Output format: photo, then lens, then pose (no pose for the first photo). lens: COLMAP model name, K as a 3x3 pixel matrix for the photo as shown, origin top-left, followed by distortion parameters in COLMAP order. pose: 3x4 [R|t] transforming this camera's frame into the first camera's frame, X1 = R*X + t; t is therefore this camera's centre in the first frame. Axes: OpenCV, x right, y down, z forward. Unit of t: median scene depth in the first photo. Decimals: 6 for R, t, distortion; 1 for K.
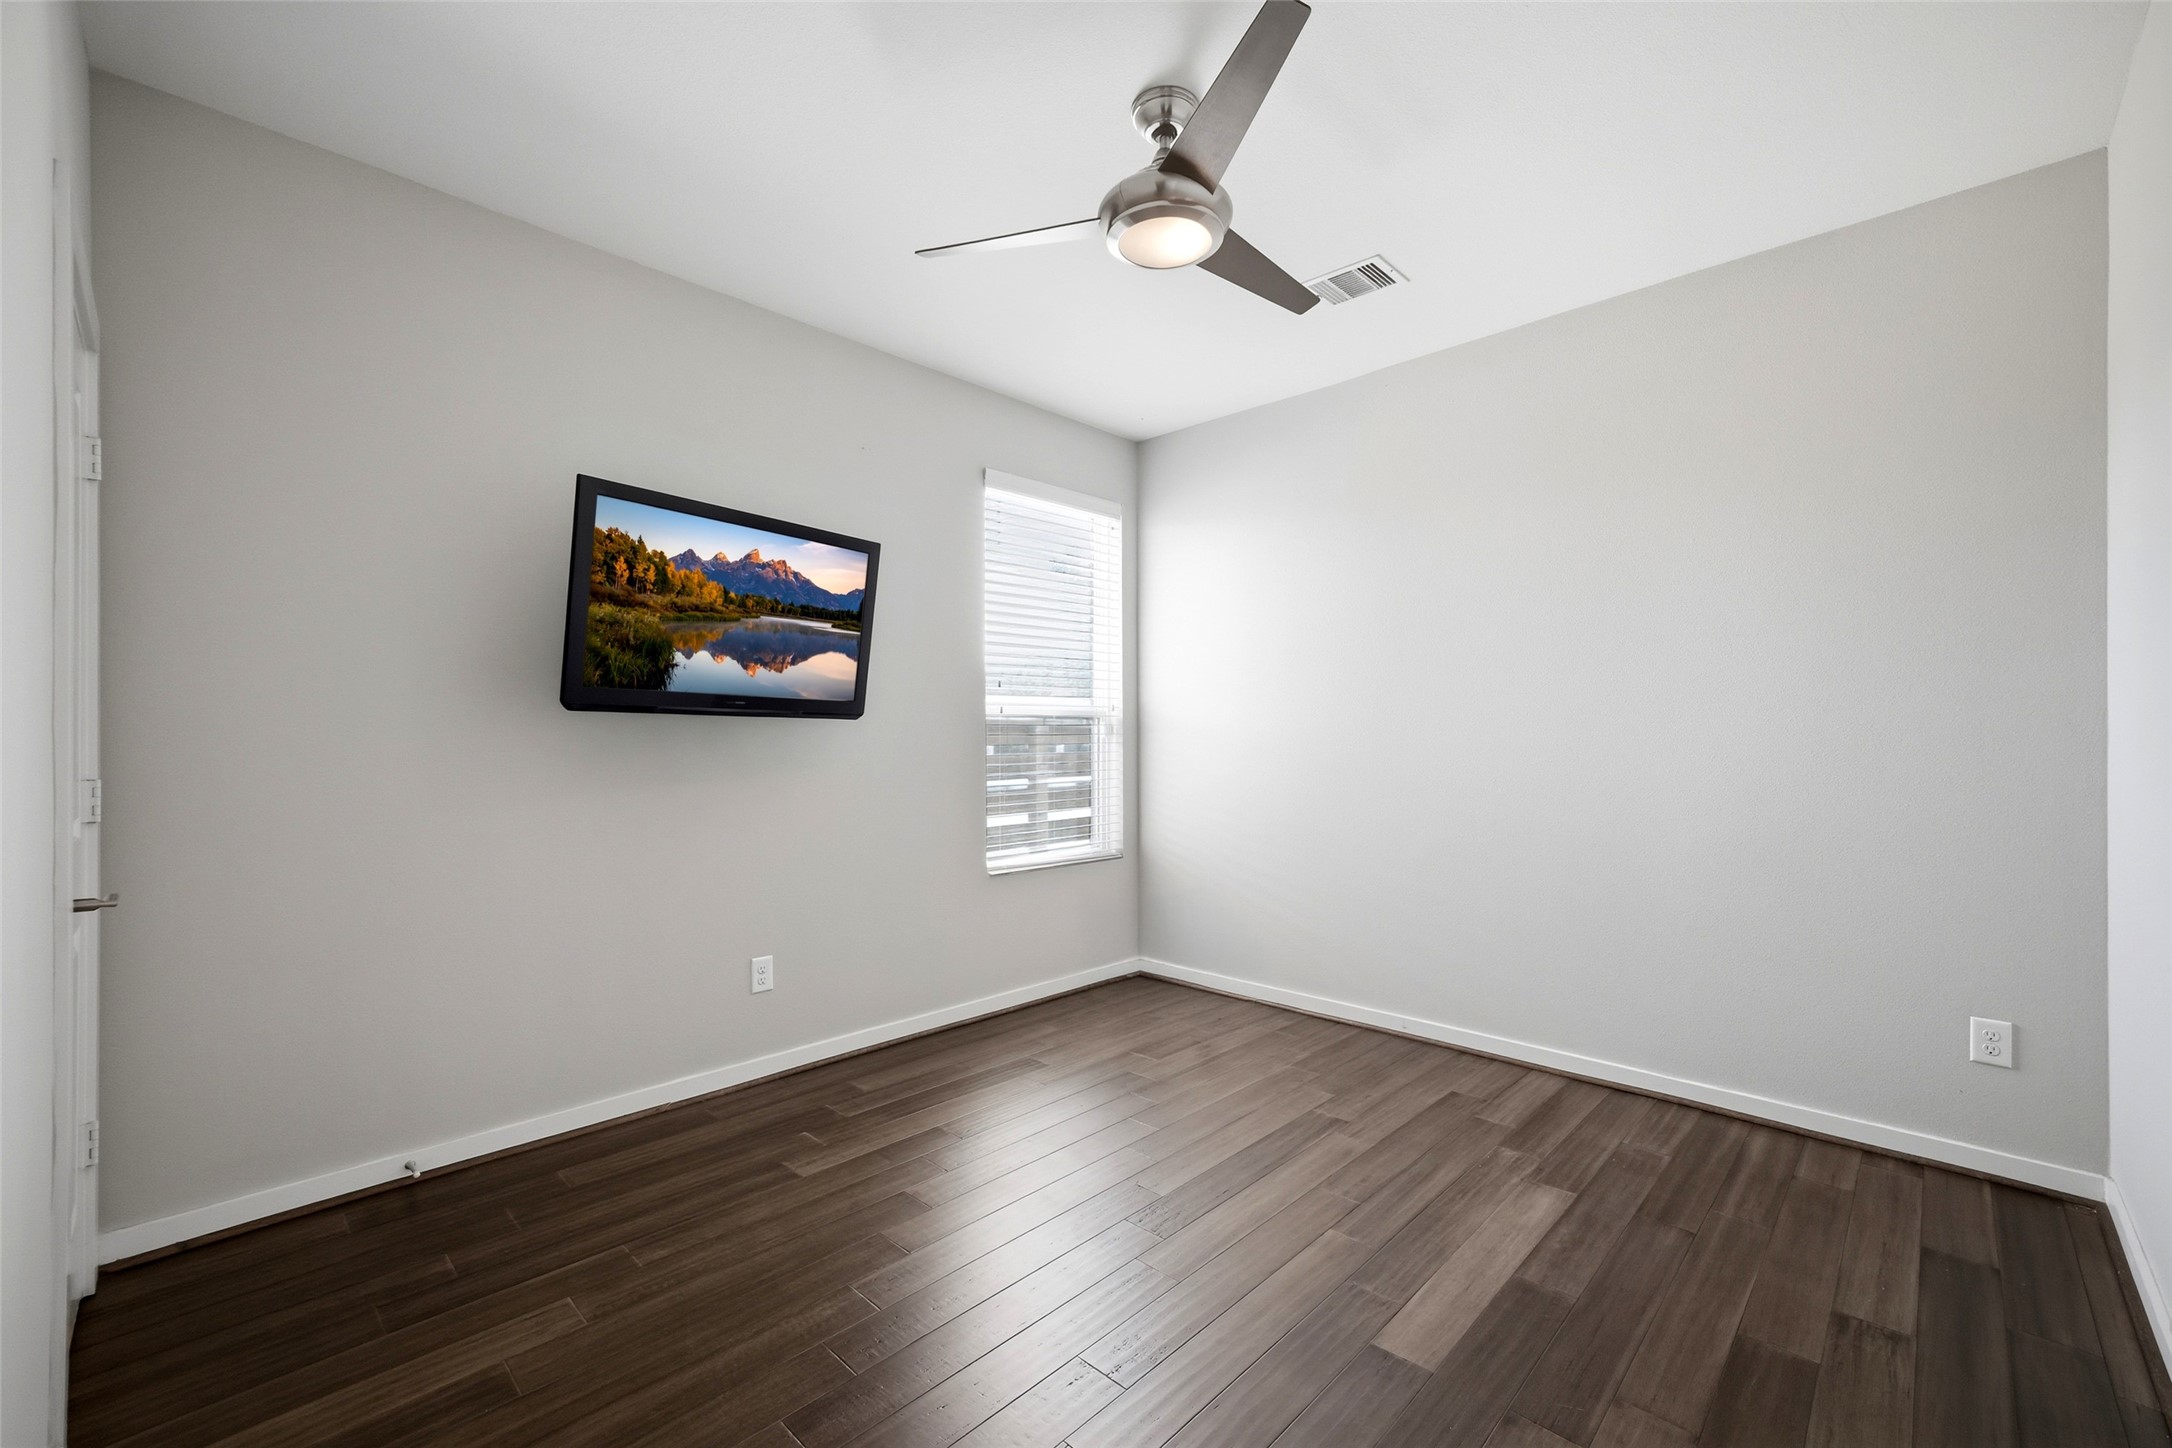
lens RADIAL K [[882.3, 0, 1085.7], [0, 882.3, 718.8], [0, 0, 1]] dist [-0.002293, 0.000306]
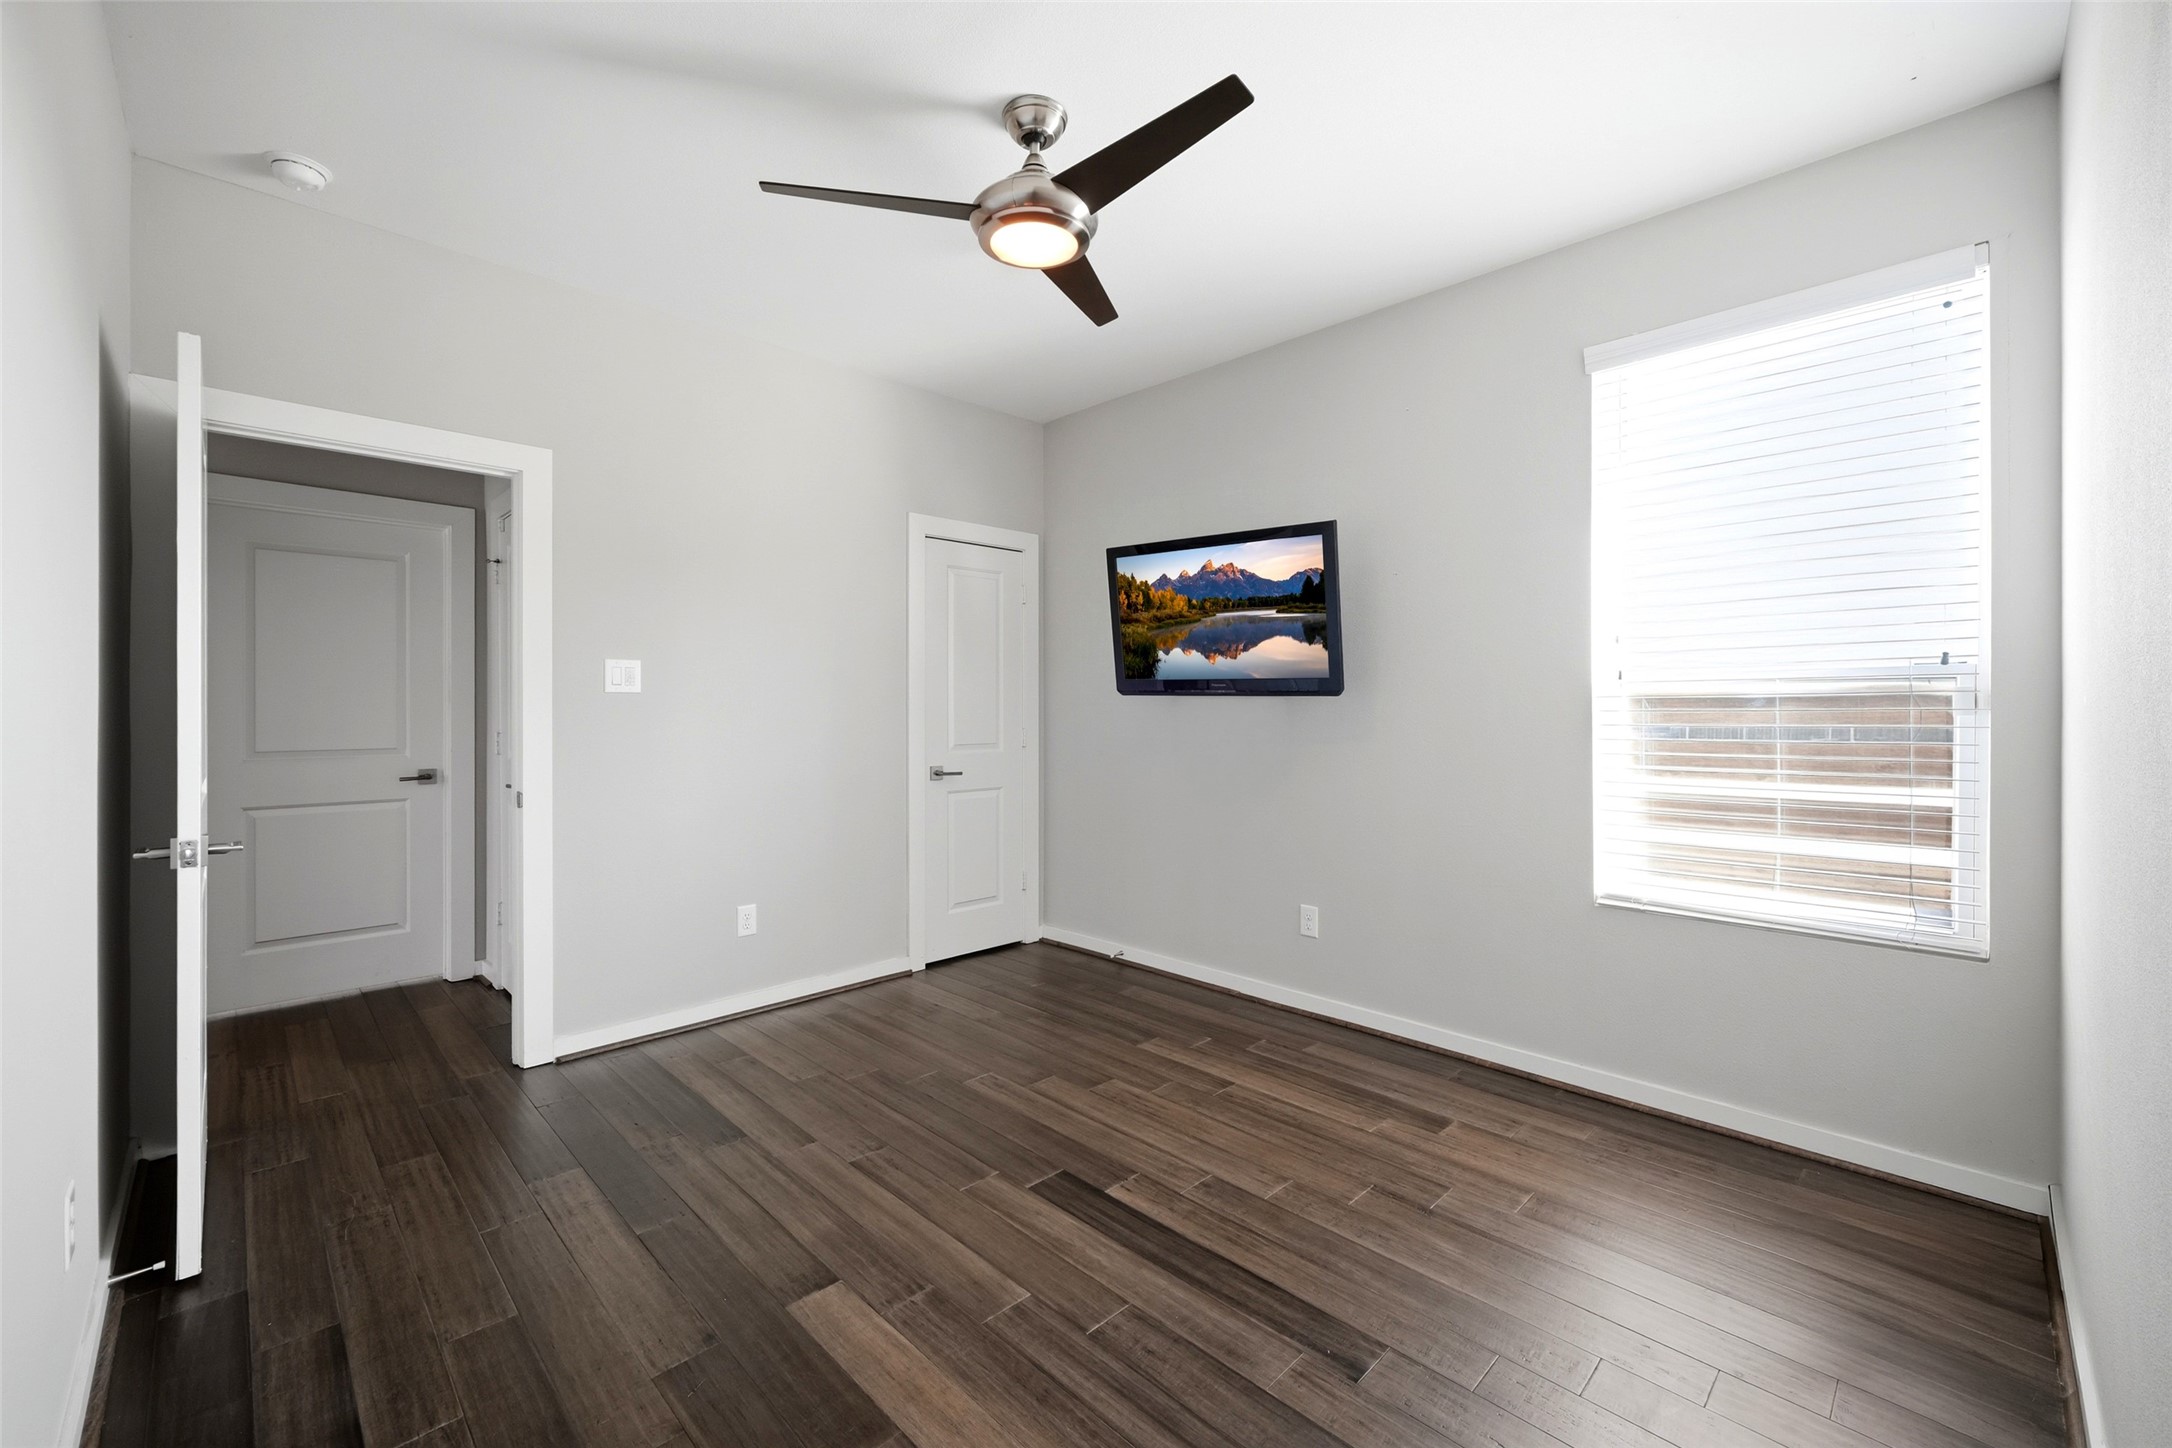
lens RADIAL K [[871.1, 0, 1083.1], [0, 871.1, 743.8], [0, 0, 1]] dist [-0.001037, 0.000081]
pose [[0.005957, 0.053116, -0.998571, 0.851932], [0.019708, 0.998388, 0.053224, -0.005158], [0.999788, -0.019997, 0.004900, 0.817051]]
